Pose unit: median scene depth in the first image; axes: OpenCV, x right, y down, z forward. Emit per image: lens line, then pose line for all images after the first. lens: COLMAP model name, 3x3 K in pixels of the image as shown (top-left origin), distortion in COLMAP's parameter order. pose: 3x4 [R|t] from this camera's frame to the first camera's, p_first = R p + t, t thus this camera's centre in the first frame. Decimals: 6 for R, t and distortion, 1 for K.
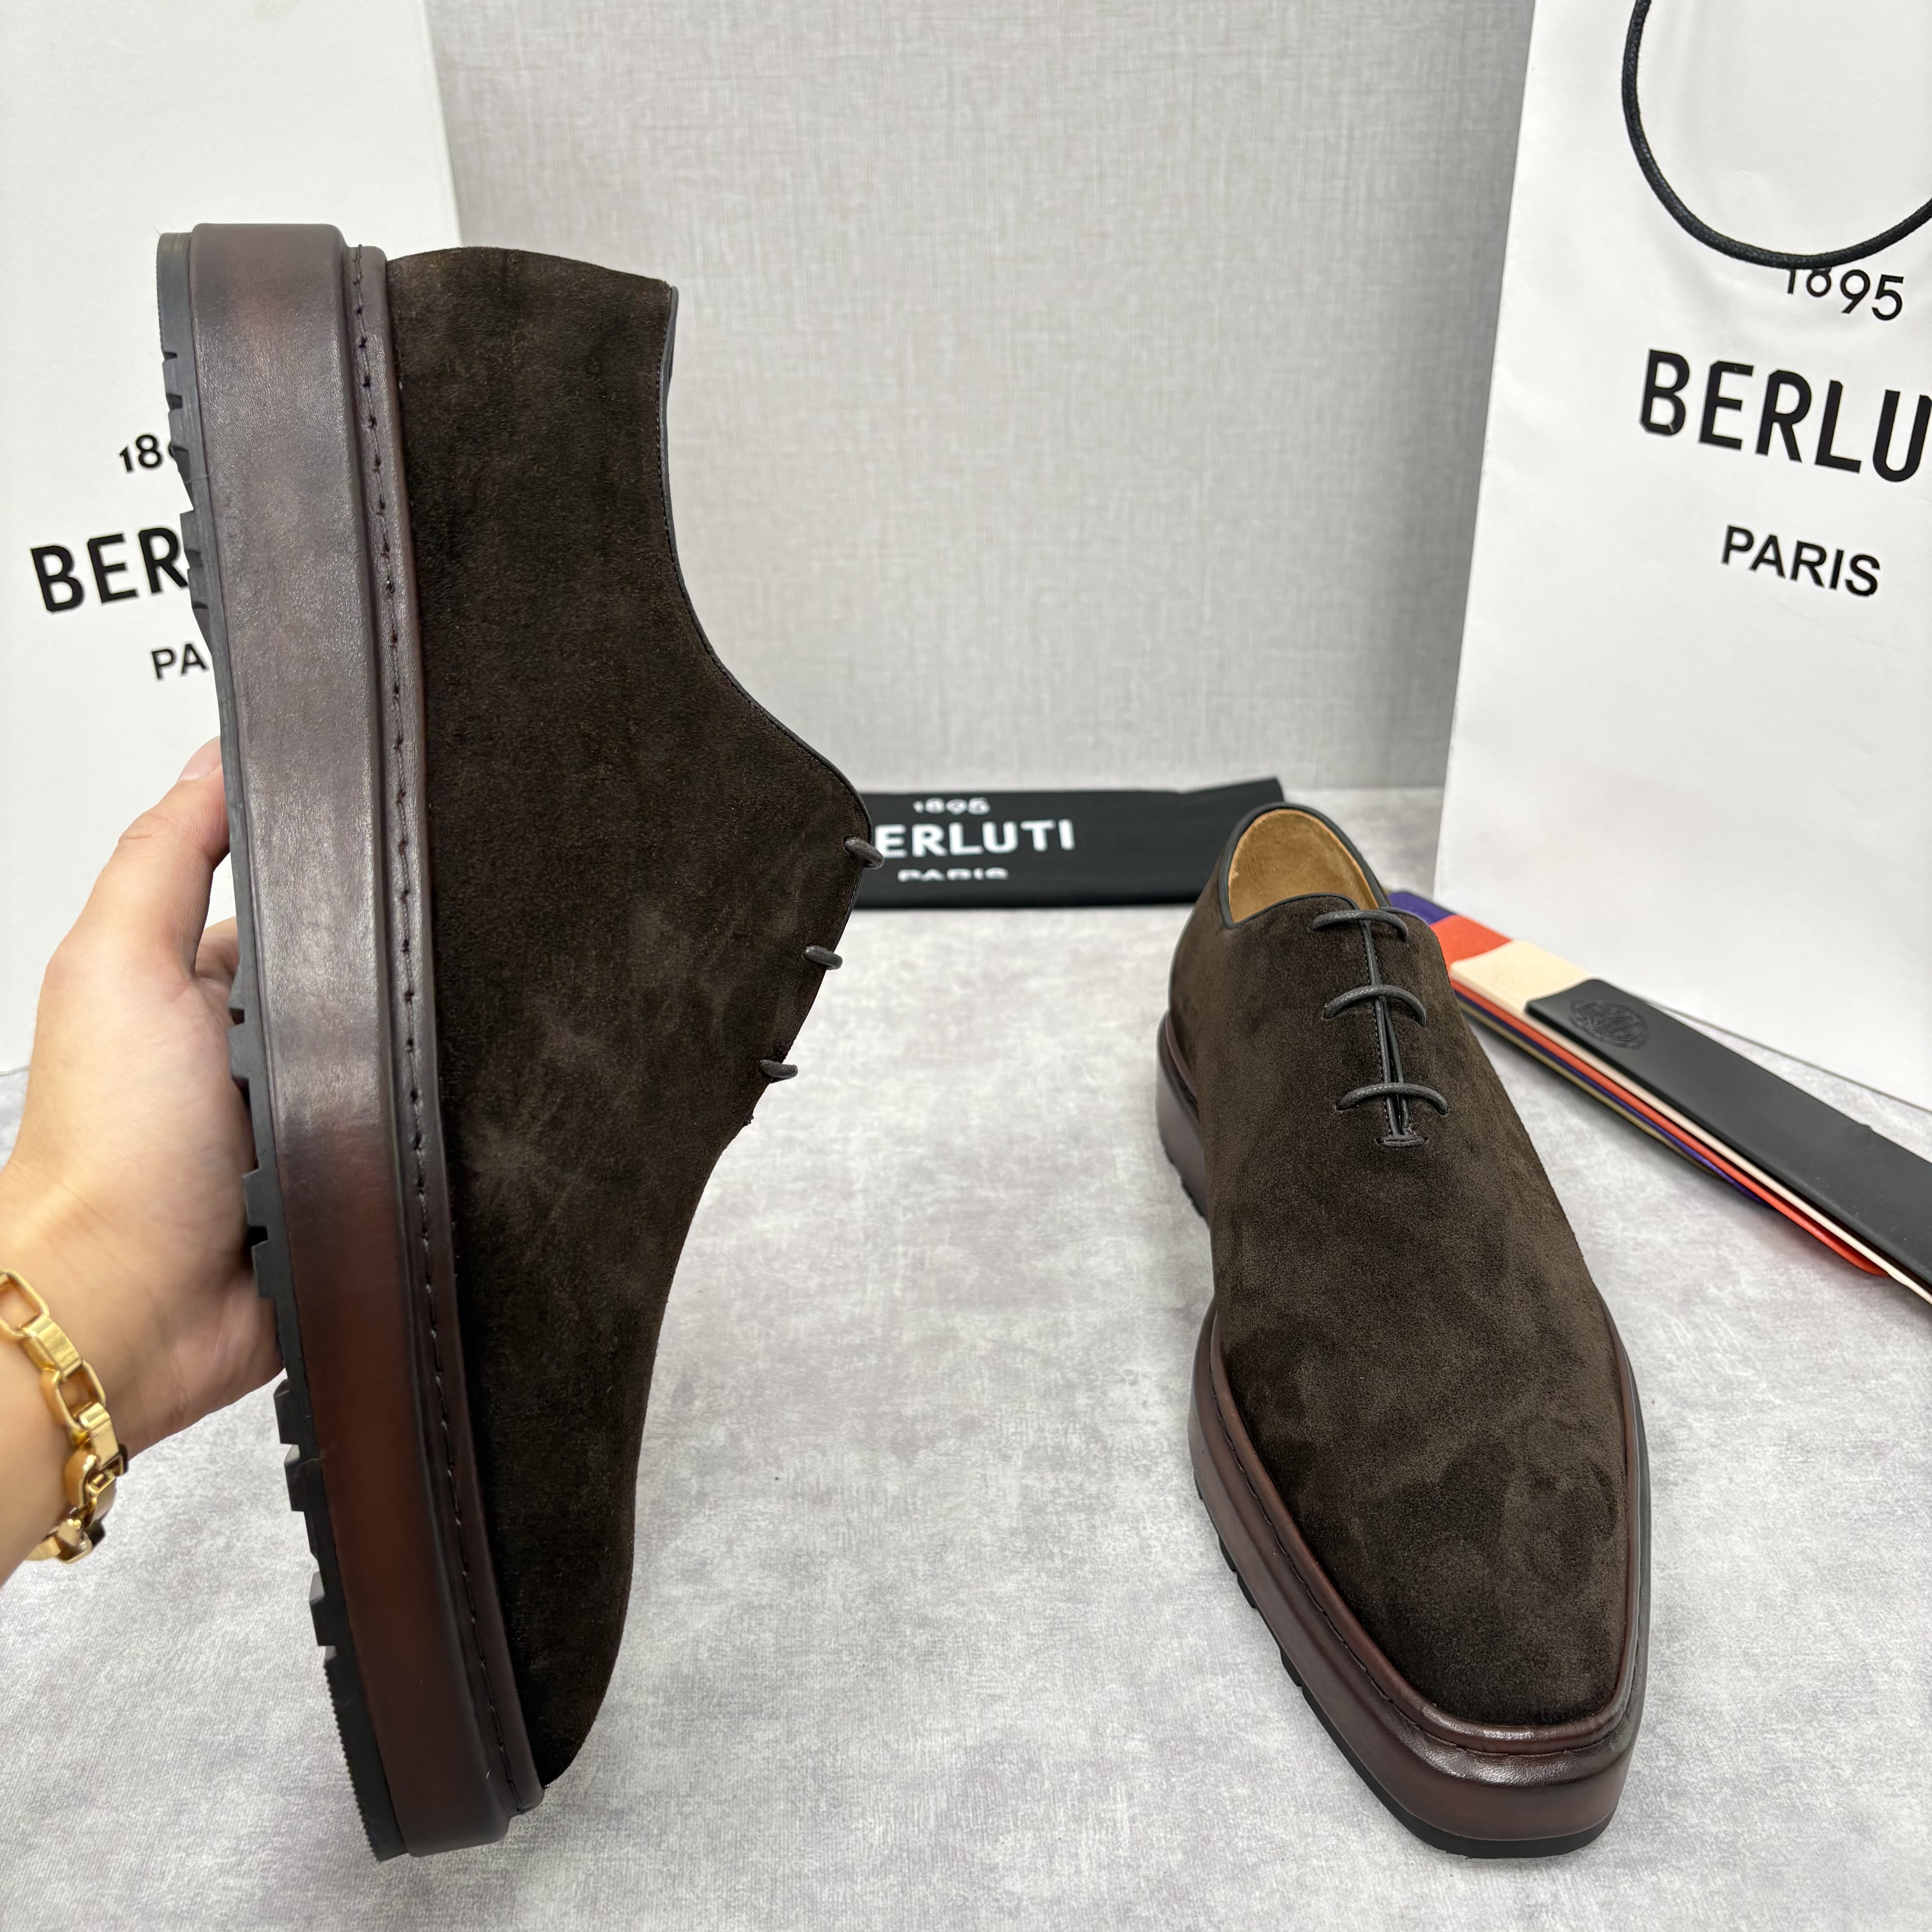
lens RADIAL K [[2006.0, 0, 967.4], [0, 2006.0, 966.2], [0, 0, 1]] dist [-0.015359, 0.064783]
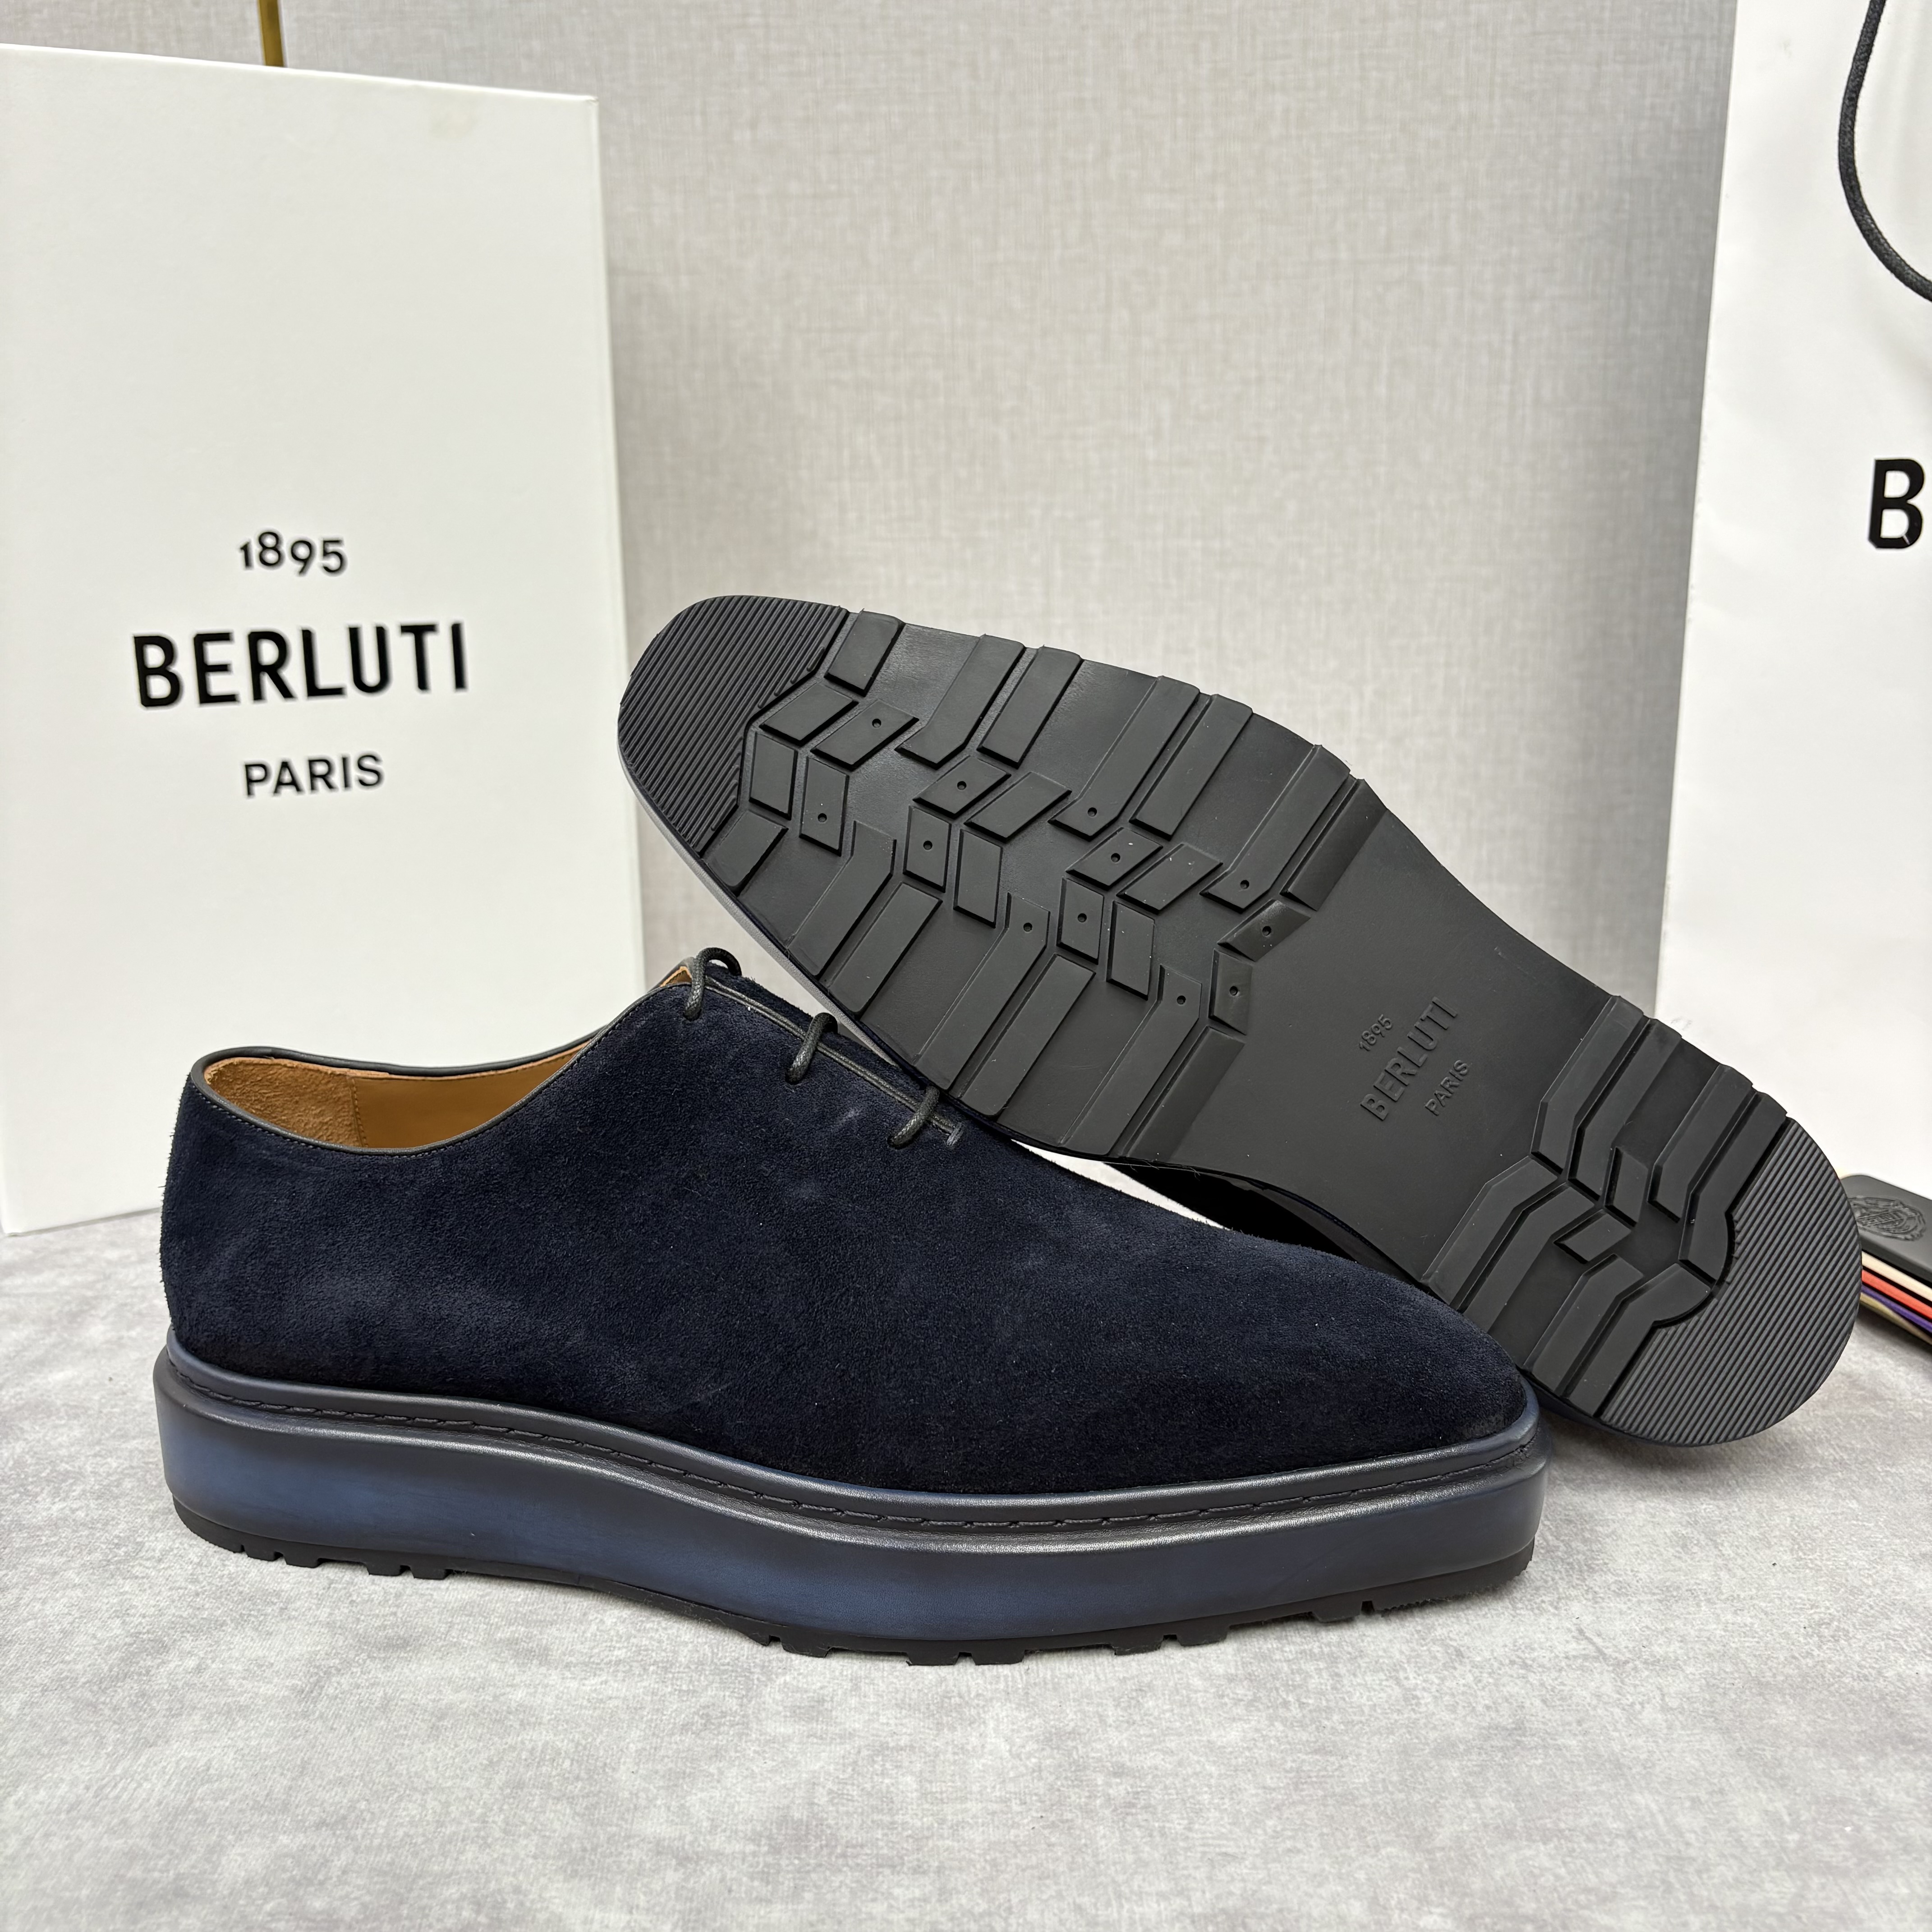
lens RADIAL K [[1999.3, 0, 968.6], [0, 1999.3, 971.7], [0, 0, 1]] dist [-0.012891, 0.057010]
pose [[0.999219, 0.019701, -0.034248, -0.054104], [-0.028266, 0.962090, -0.271263, 0.229129], [0.027605, 0.272019, 0.961896, 0.198920]]
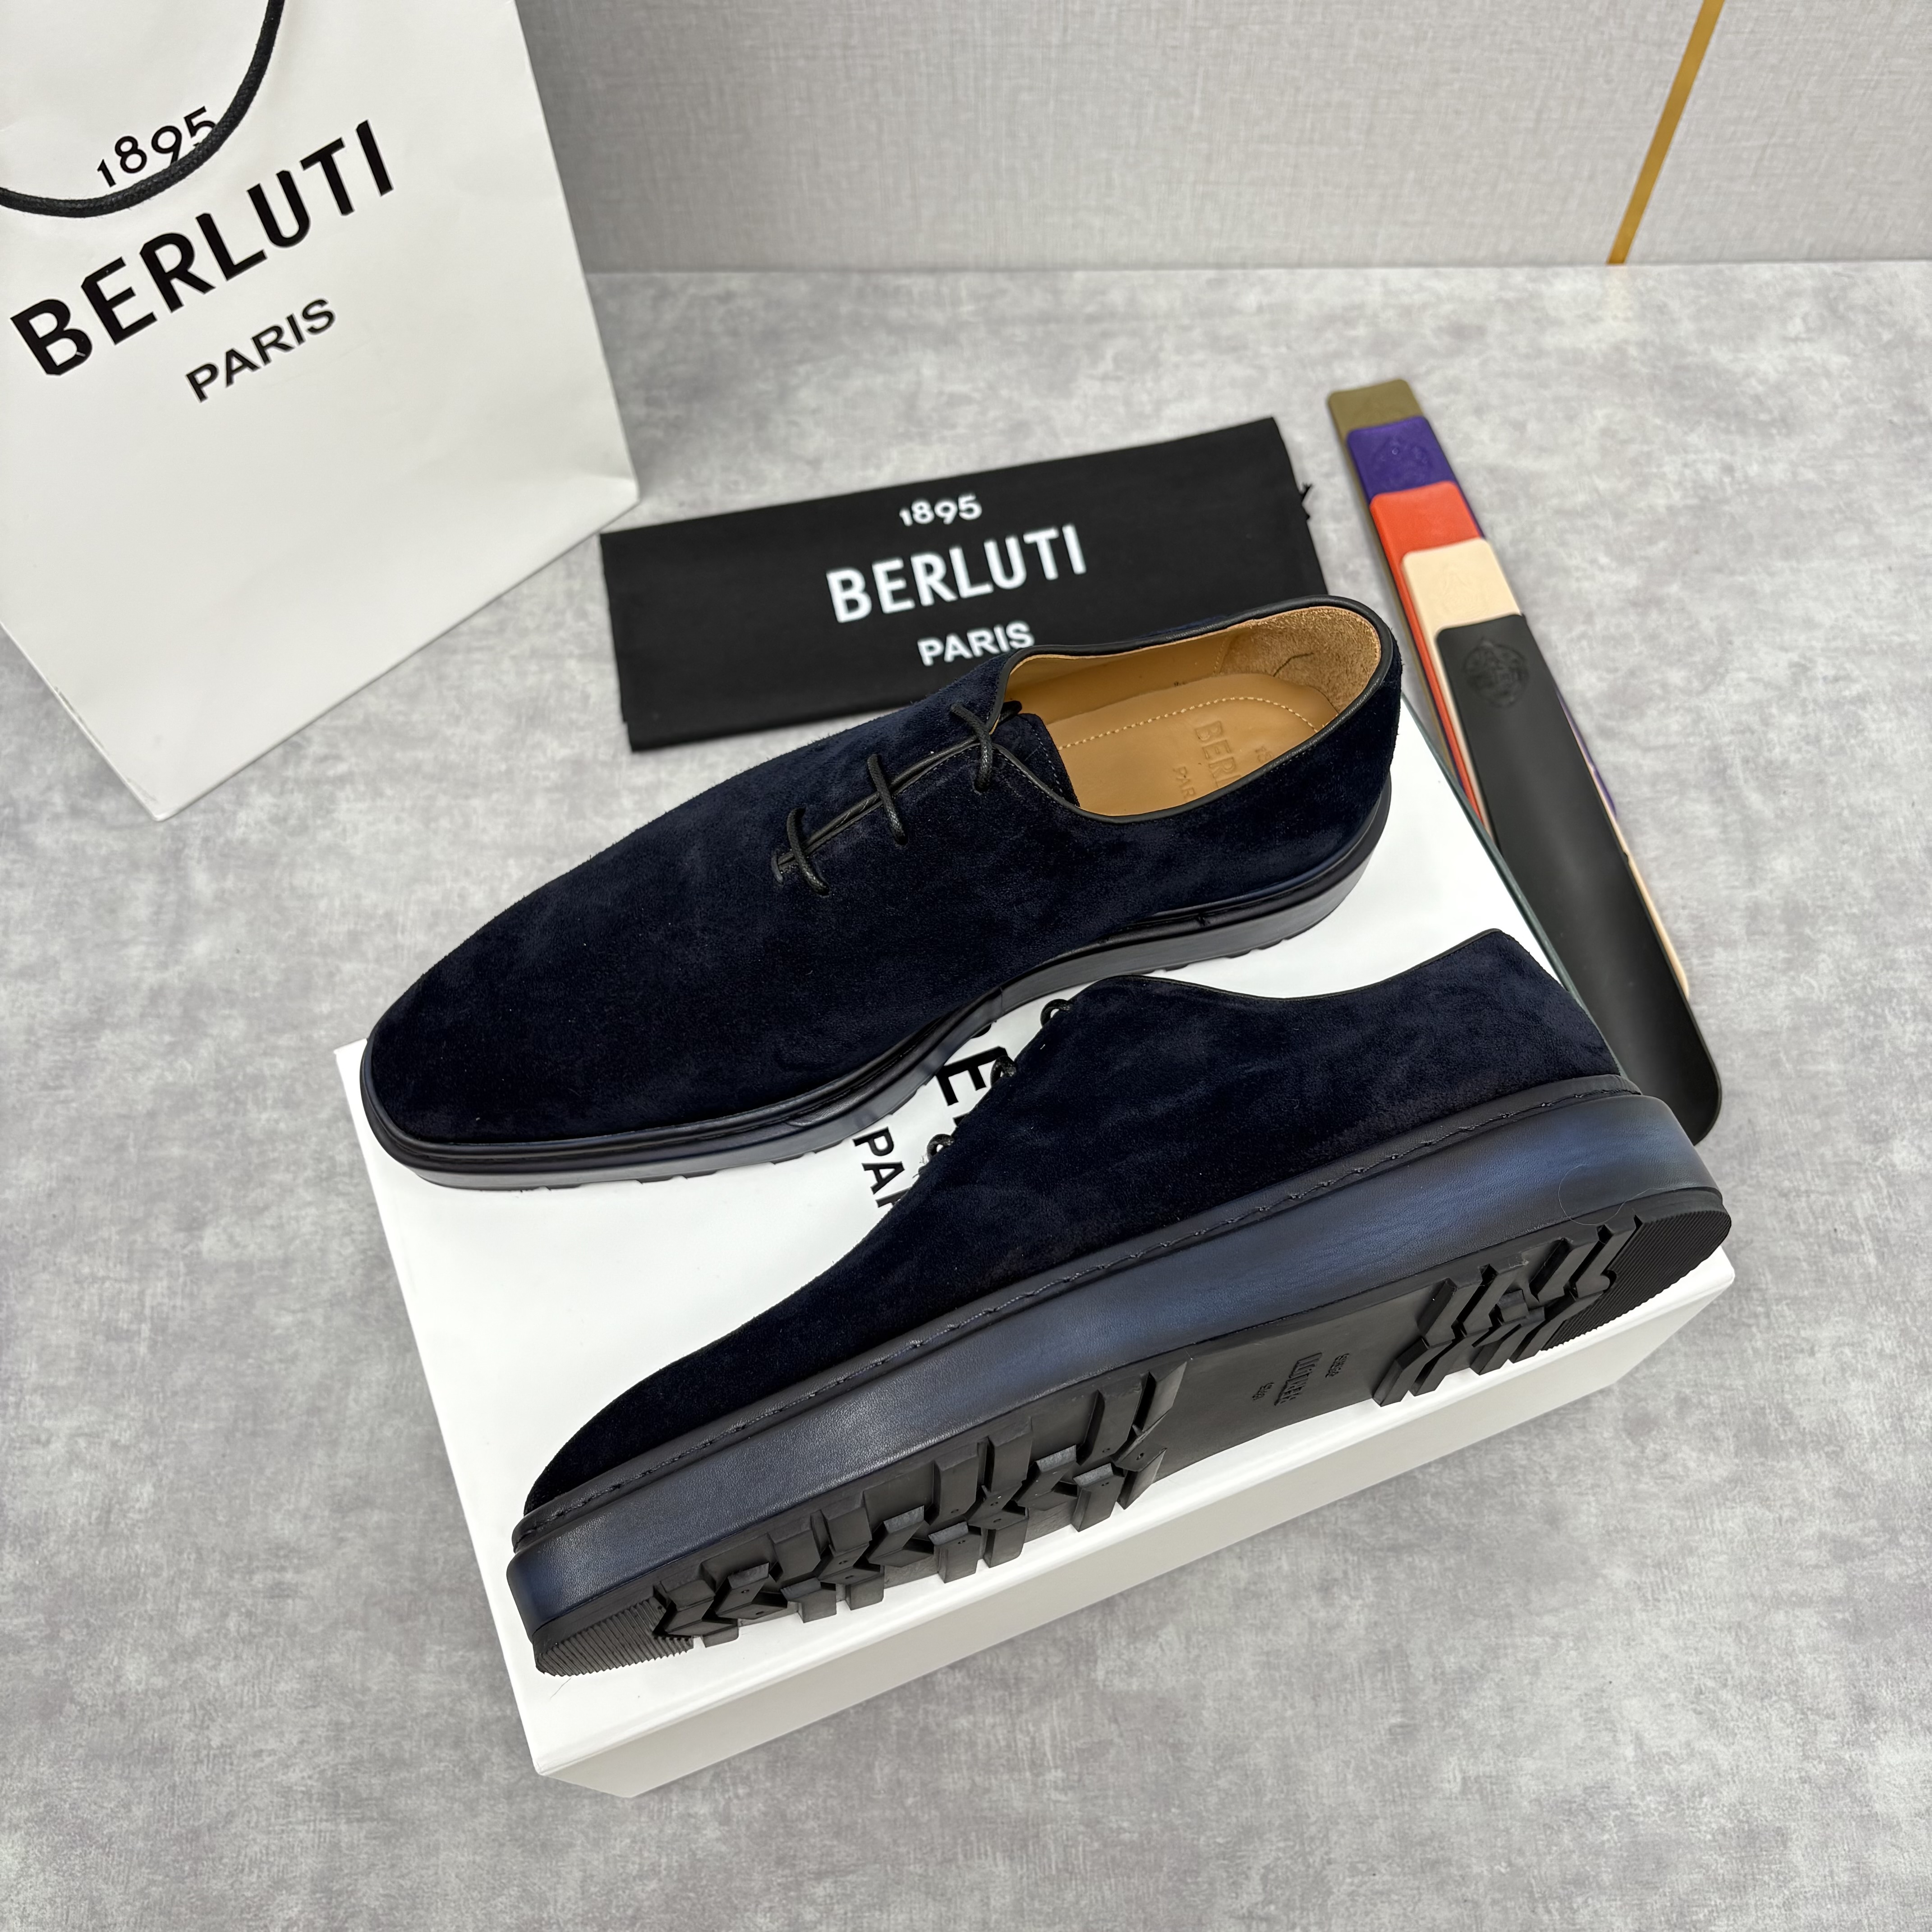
lens RADIAL K [[2011.6, 0, 966.5], [0, 2011.6, 967.2], [0, 0, 1]] dist [-0.047554, 0.135375]
pose [[0.999742, -0.014938, 0.017088, -0.015074], [0.002173, 0.812439, 0.583042, -0.657703], [-0.022593, -0.582854, 0.812263, 0.019141]]
